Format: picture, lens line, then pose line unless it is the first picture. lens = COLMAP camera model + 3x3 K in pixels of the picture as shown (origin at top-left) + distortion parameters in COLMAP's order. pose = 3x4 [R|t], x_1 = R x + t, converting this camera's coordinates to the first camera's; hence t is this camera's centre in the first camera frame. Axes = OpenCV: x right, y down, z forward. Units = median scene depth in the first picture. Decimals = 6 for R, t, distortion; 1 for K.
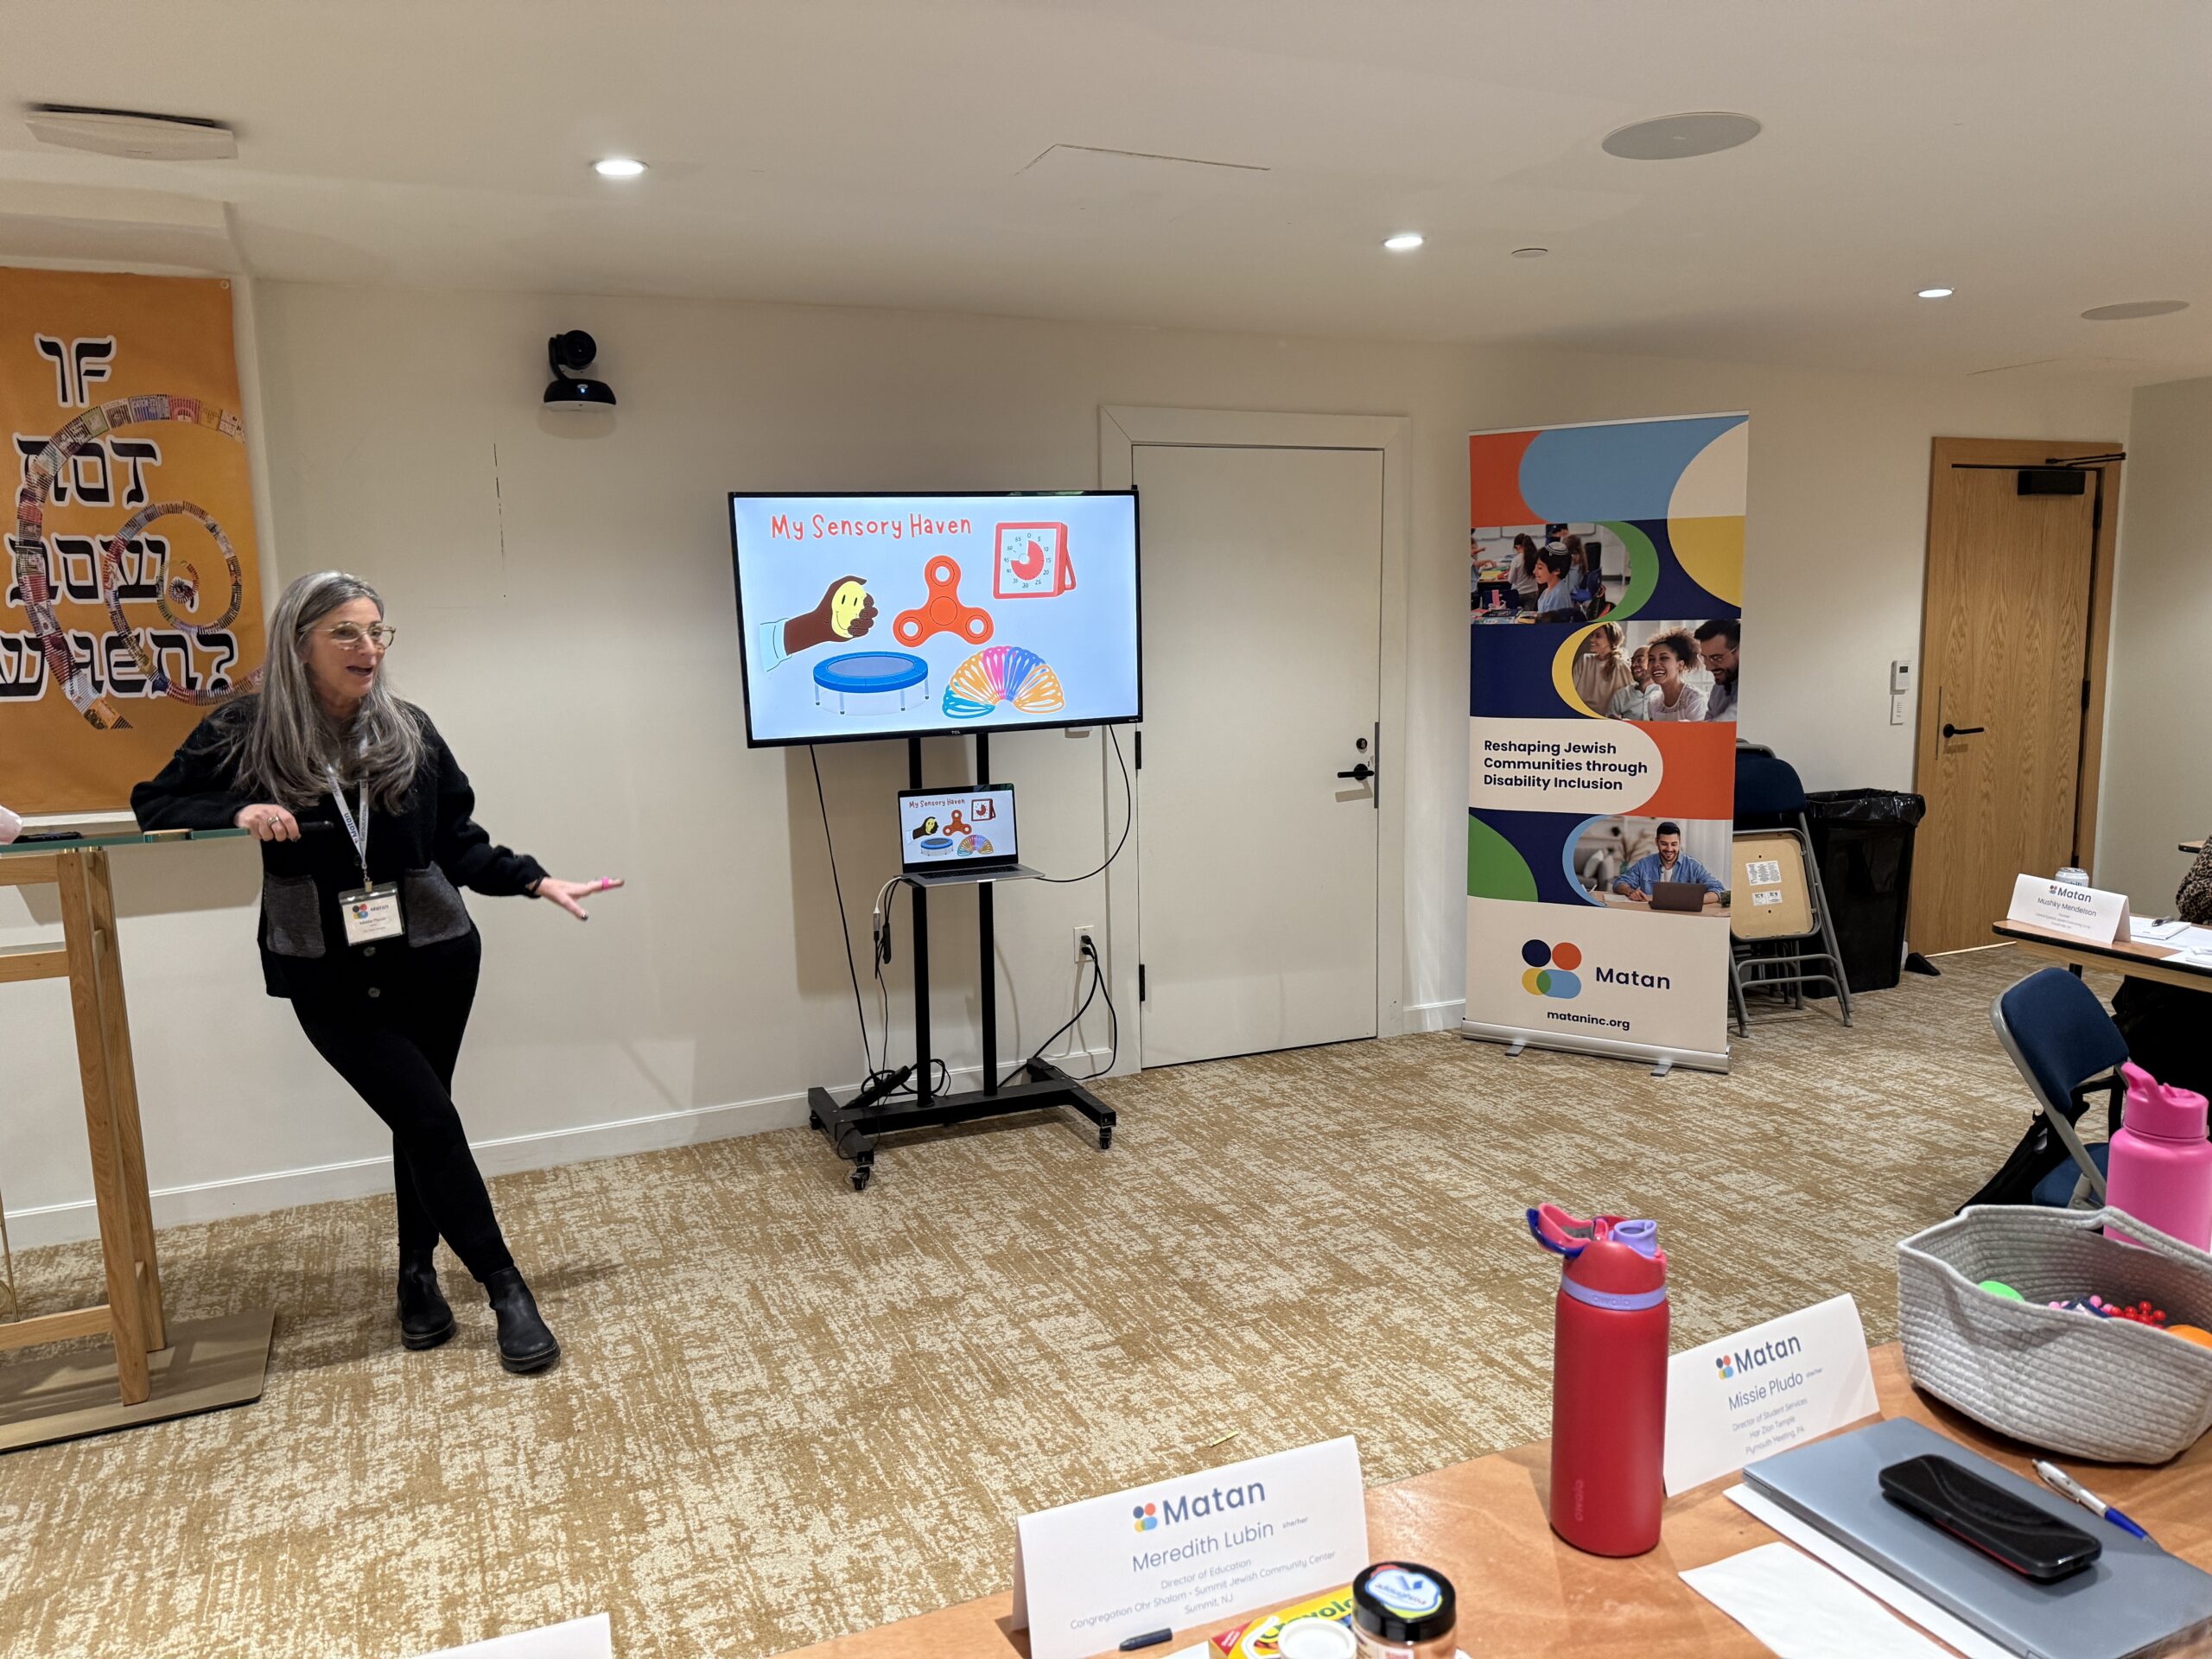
lens RADIAL K [[1523.2, 0, 1116.5], [0, 1523.2, 841.1], [0, 0, 1]] dist [-0.011649, -0.007933]
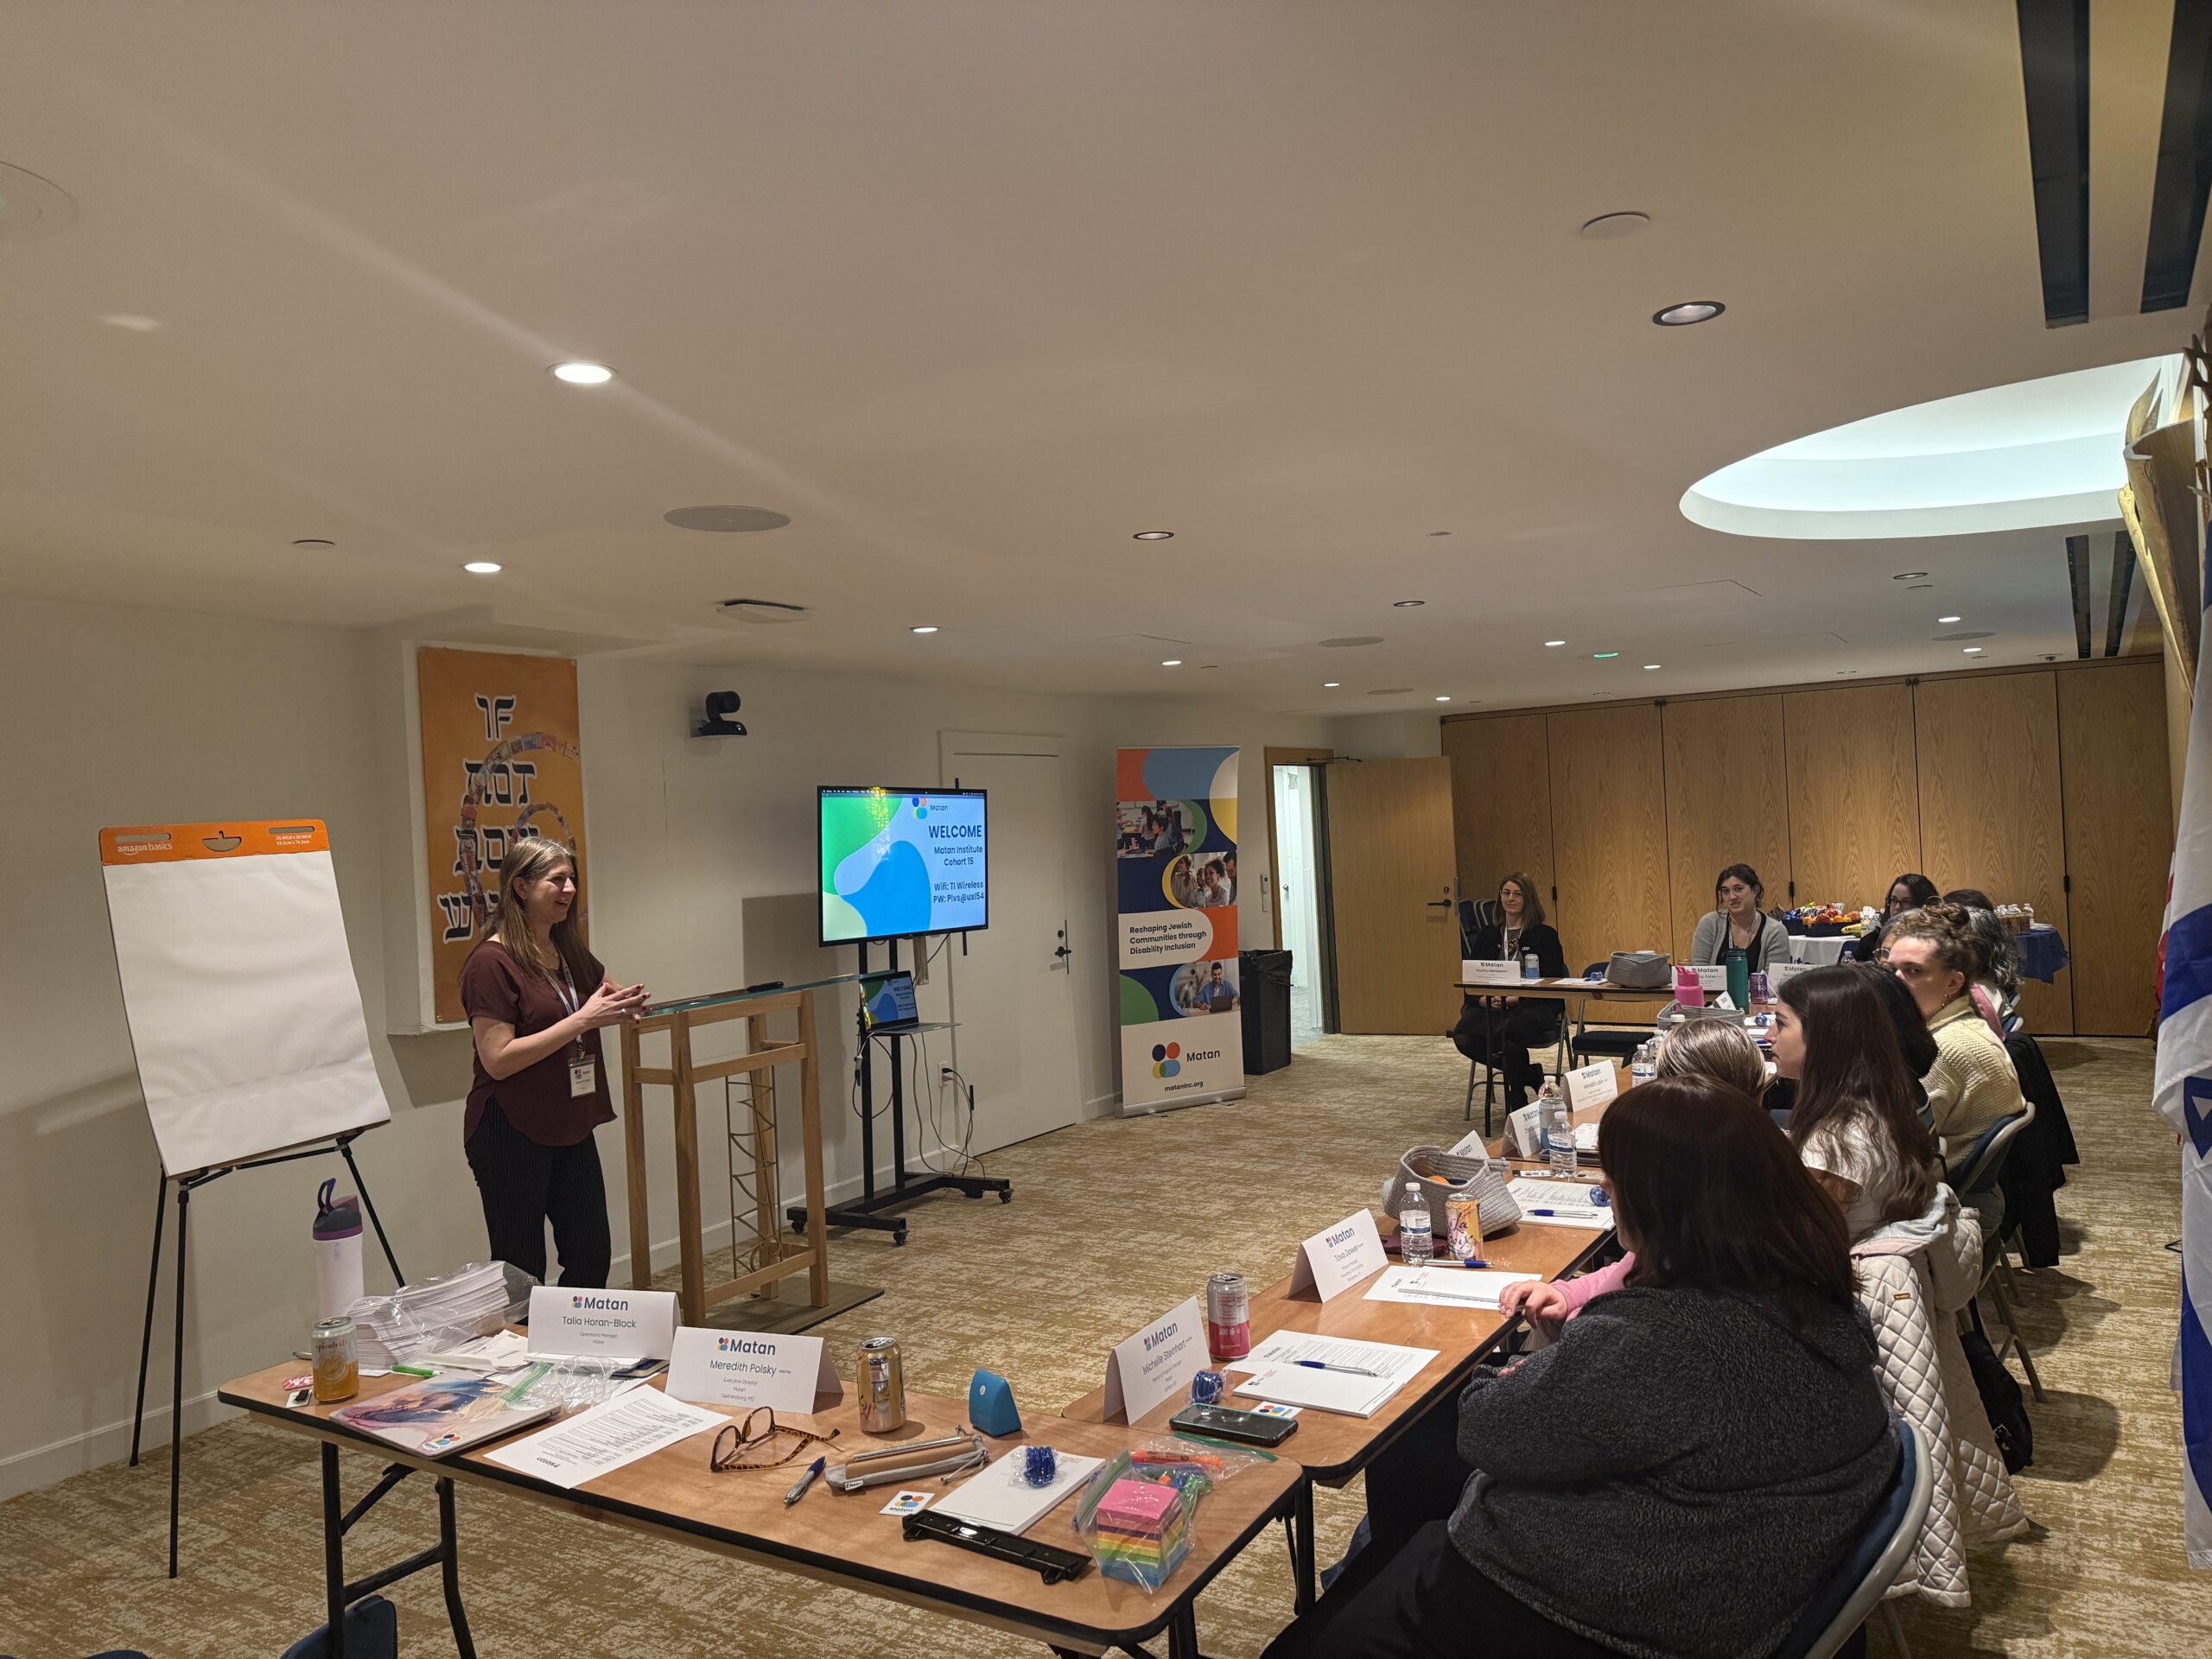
lens RADIAL K [[1523.2, 0, 1125.1], [0, 1523.2, 828.9], [0, 0, 1]] dist [-0.011649, -0.007933]
pose [[0.825494, -0.020887, 0.564024, -0.971611], [0.112277, 0.985420, -0.127834, 0.055482], [-0.553130, 0.168853, 0.815804, -0.519560]]
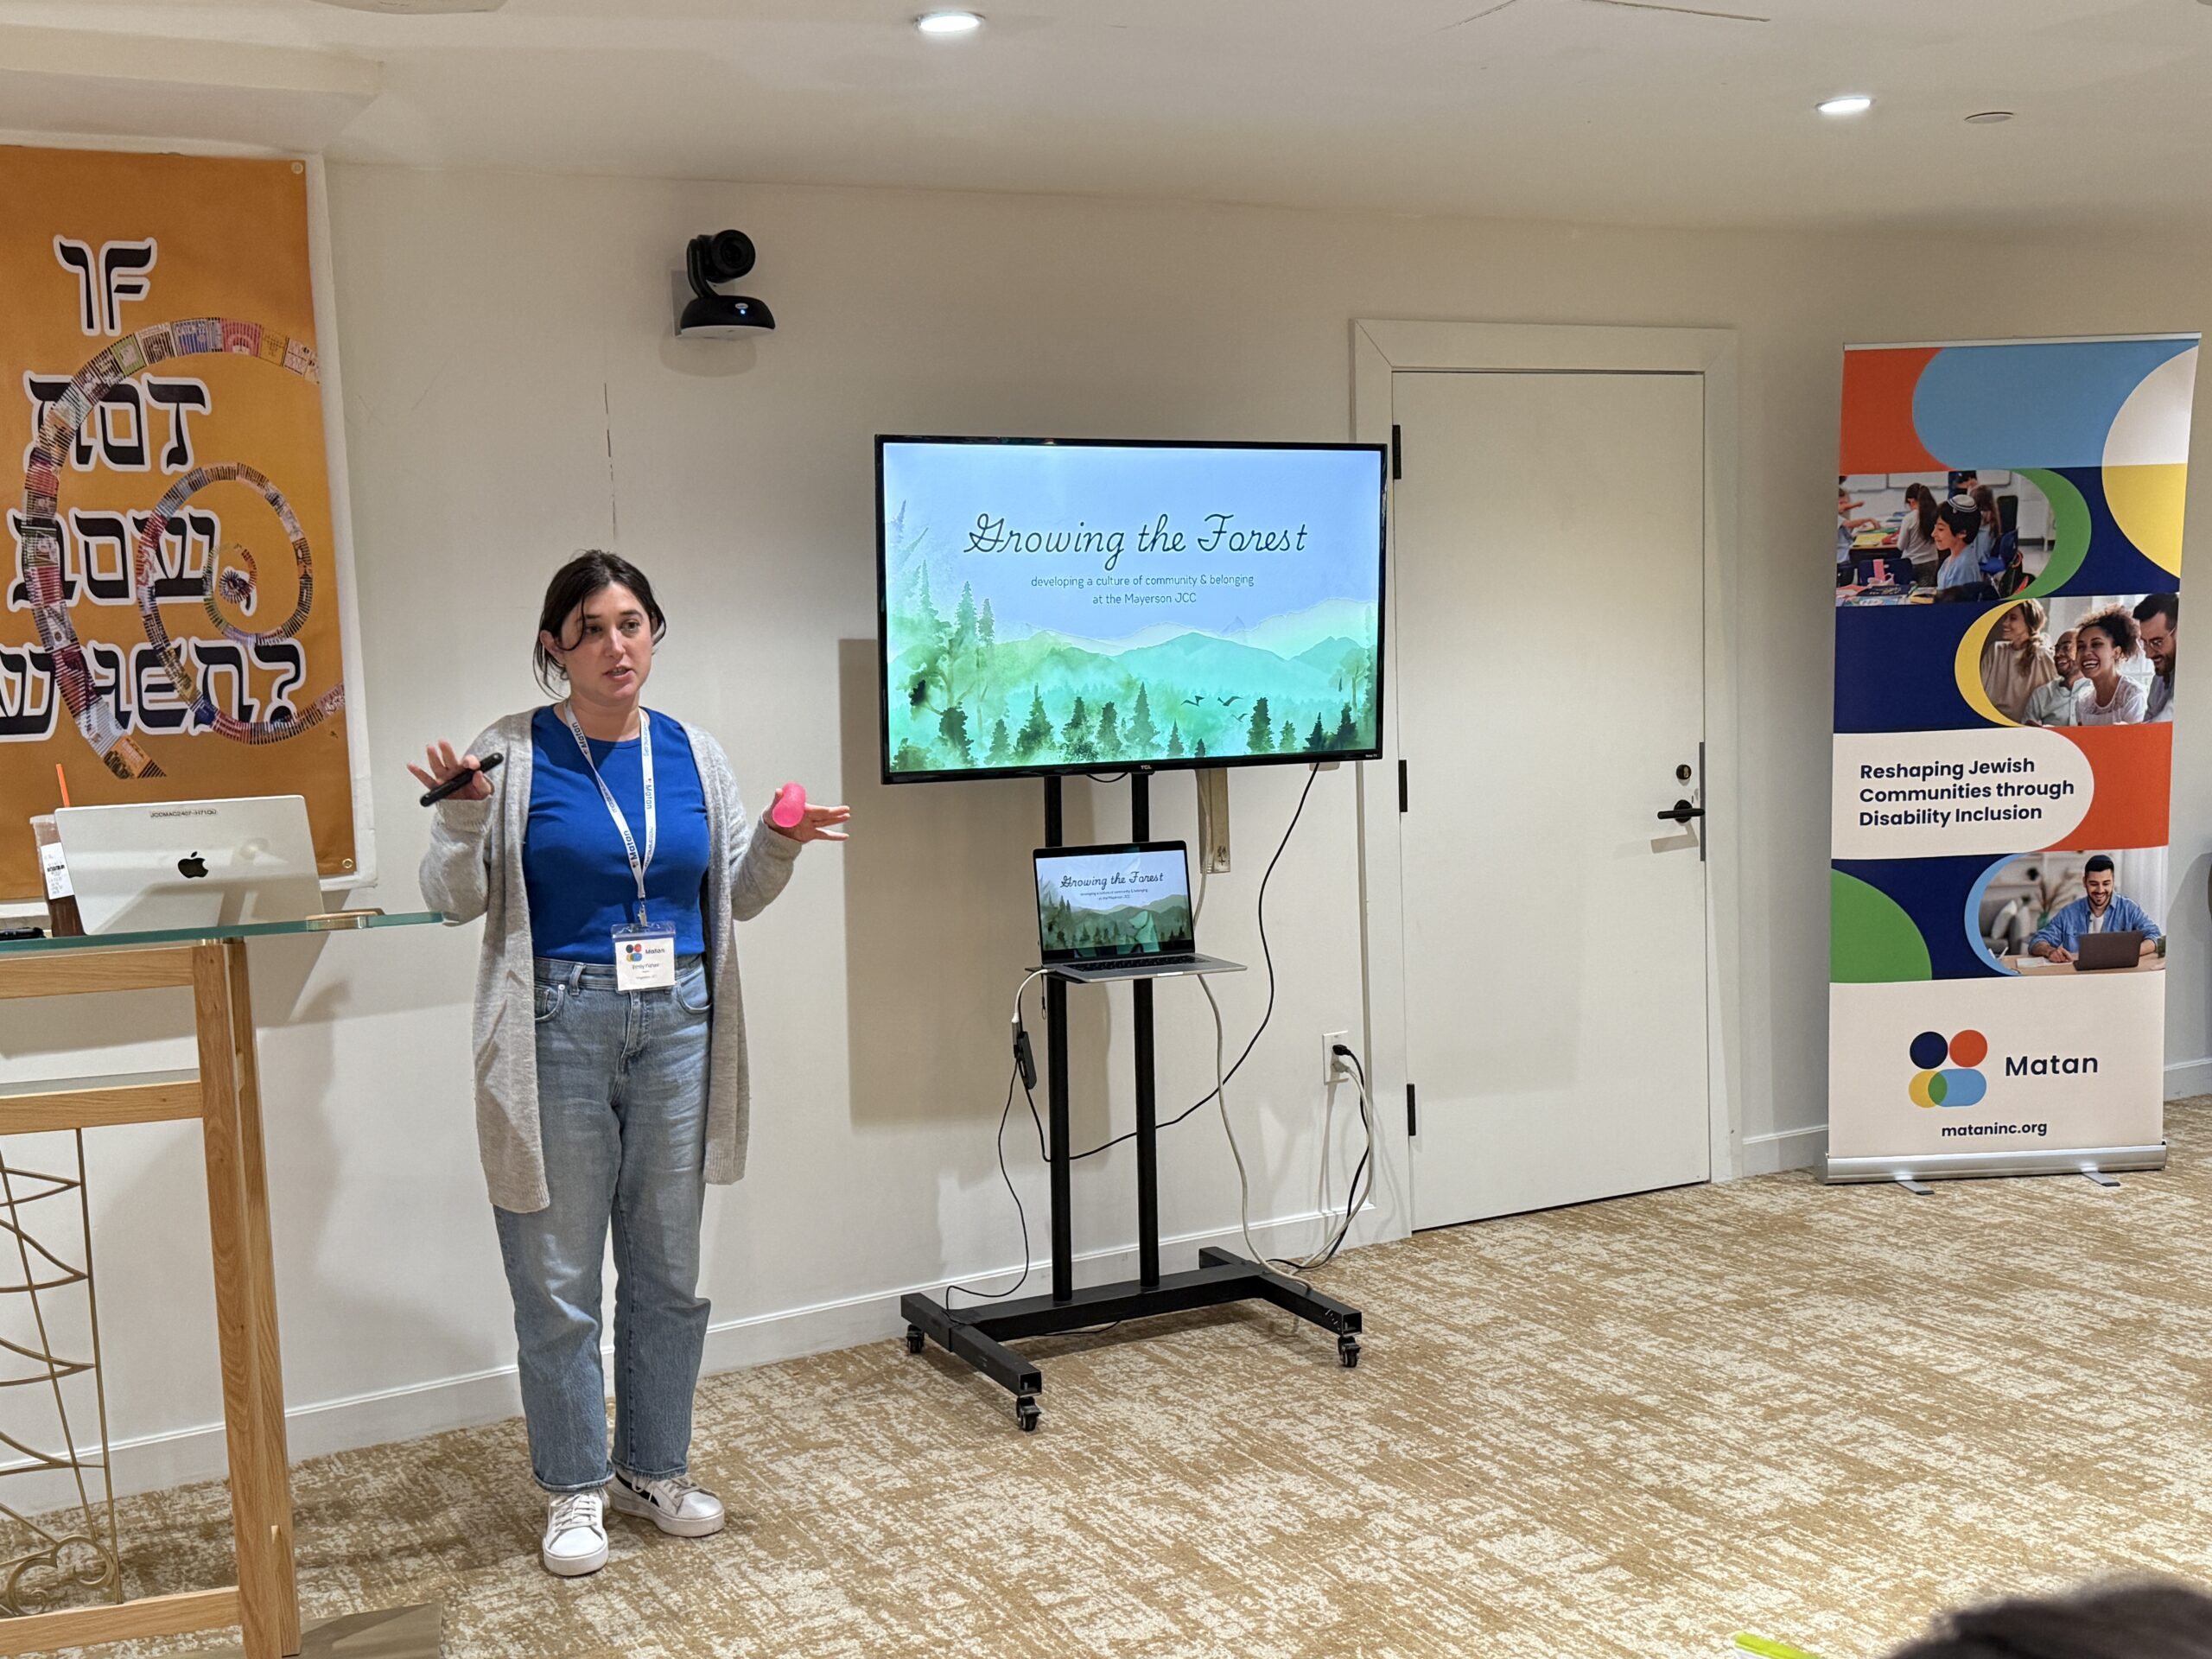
lens RADIAL K [[2322.5, 0, 1101.2], [0, 2322.5, 842.6], [0, 0, 1]] dist [0.020153, 0.000000]
pose [[0.997814, -0.023016, 0.061954, -0.271418], [0.025936, 0.998570, -0.046747, 0.019957], [-0.060790, 0.048252, 0.996984, -0.129474]]
